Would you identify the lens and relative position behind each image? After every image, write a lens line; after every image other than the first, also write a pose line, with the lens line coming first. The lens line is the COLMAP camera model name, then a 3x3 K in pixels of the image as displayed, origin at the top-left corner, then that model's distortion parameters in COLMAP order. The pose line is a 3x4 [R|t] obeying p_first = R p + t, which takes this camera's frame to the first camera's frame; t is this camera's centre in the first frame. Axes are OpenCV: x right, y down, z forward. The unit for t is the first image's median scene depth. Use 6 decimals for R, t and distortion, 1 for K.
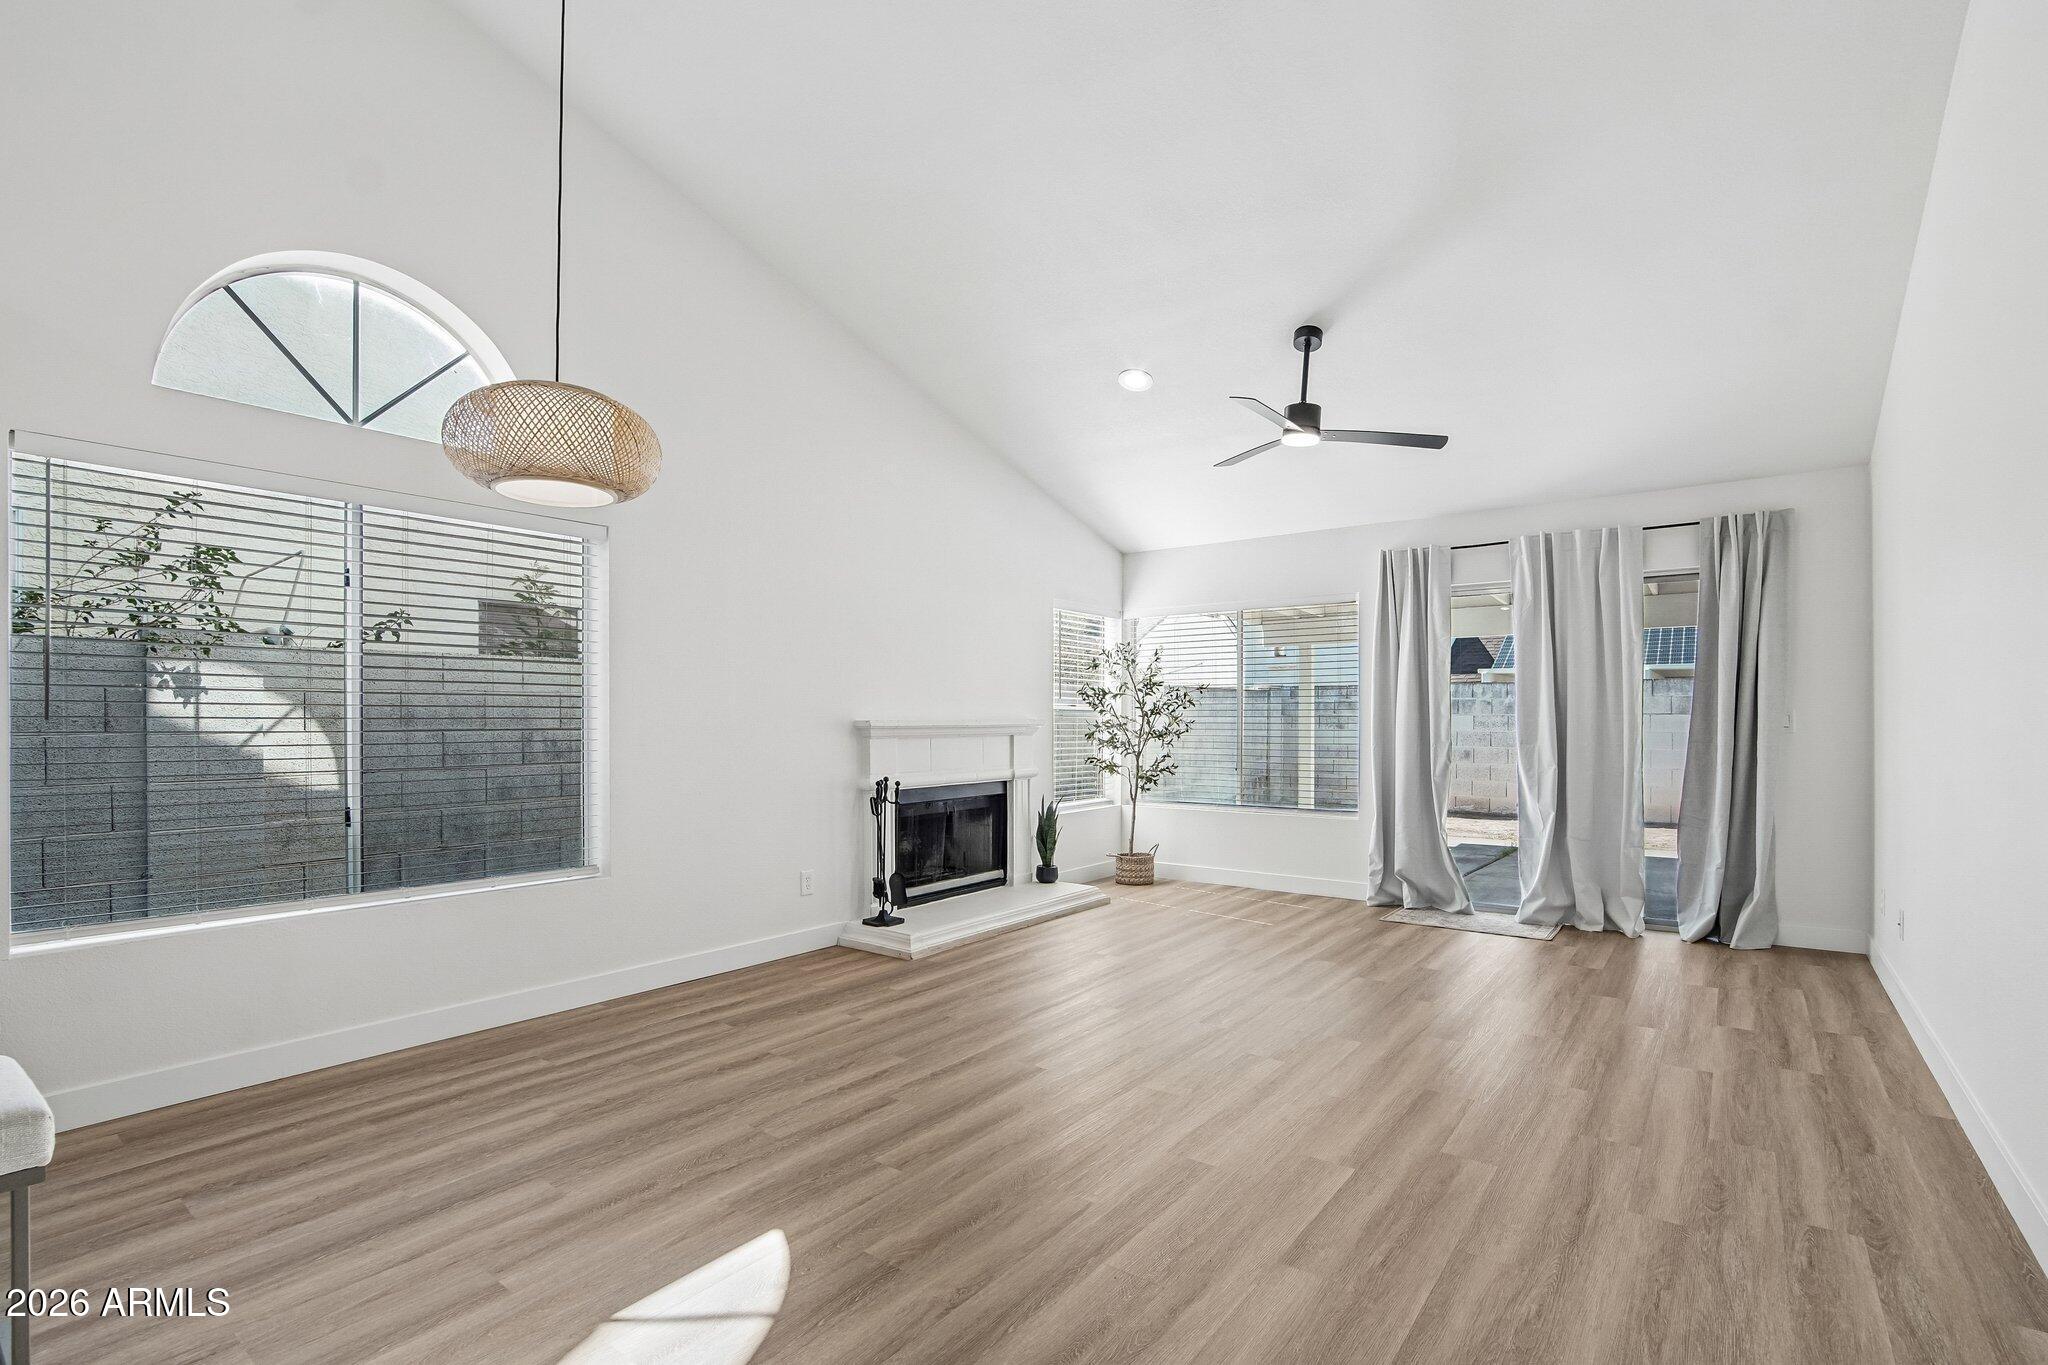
lens RADIAL K [[967.3, 0, 1014.7], [0, 967.3, 747.4], [0, 0, 1]] dist [-0.027159, -0.000518]
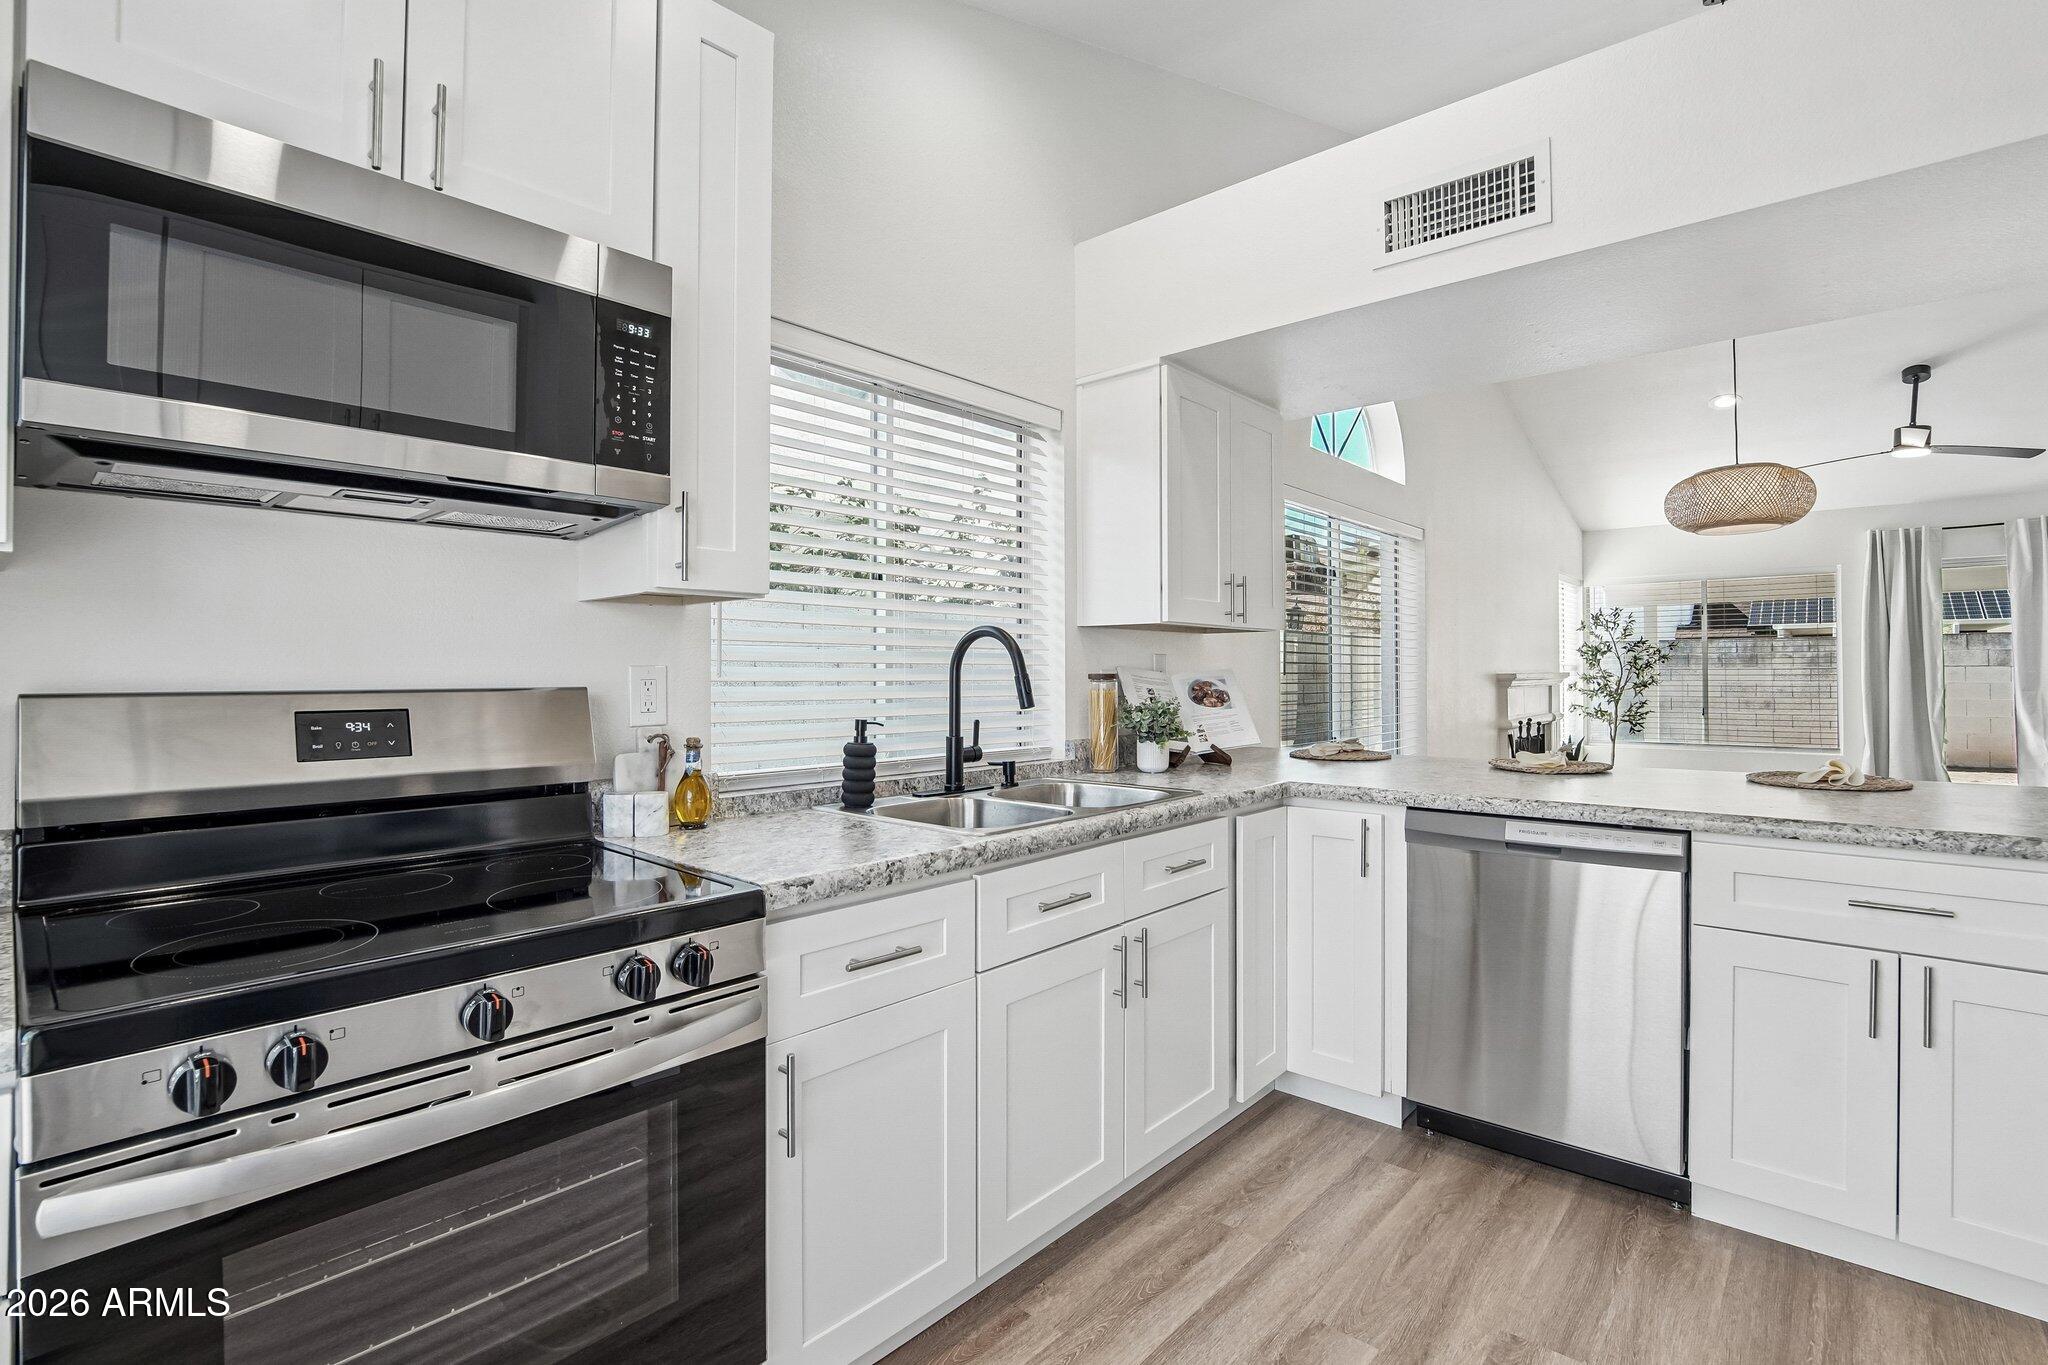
lens RADIAL K [[948.8, 0, 1028.1], [0, 948.8, 661.7], [0, 0, 1]] dist [-0.003233, -0.000266]
pose [[0.997267, -0.004545, -0.073748, -0.671191], [0.001693, 0.999250, -0.038683, 0.003871], [0.073869, 0.038452, 0.996526, -0.289427]]
